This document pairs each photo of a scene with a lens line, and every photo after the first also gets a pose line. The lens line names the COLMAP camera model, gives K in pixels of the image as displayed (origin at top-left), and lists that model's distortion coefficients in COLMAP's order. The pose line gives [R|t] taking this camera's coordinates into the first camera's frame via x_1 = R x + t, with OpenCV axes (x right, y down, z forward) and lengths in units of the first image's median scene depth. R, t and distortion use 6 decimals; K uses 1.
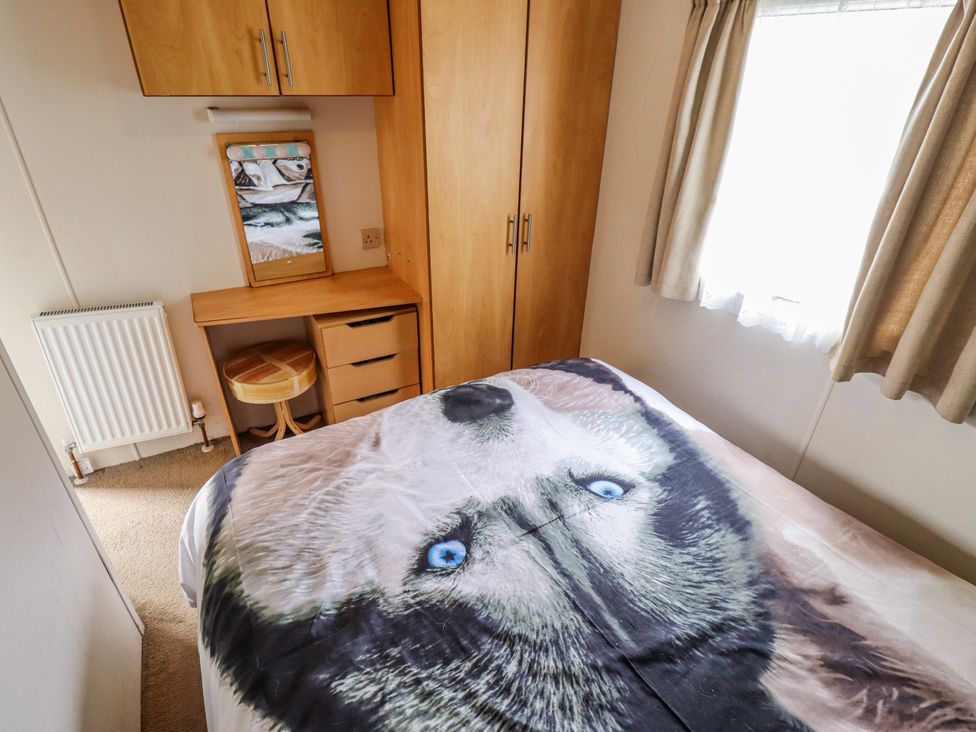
lens RADIAL K [[503.8, 0, 497.2], [0, 503.8, 358.9], [0, 0, 1]] dist [0.003175, -0.014443]
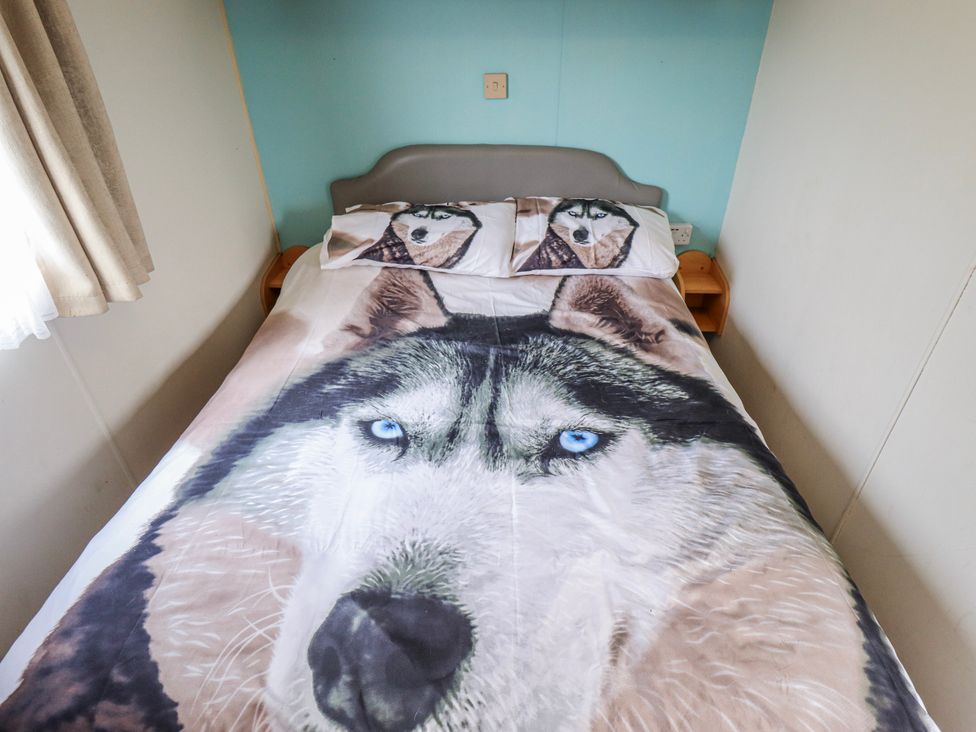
lens RADIAL K [[503.8, 0, 497.2], [0, 503.8, 358.9], [0, 0, 1]] dist [0.003175, -0.014443]
pose [[-0.852744, -0.303685, 0.424975, -0.336323], [0.233728, 0.505762, 0.830407, -0.576249], [-0.467118, 0.807453, -0.360306, 1.284191]]
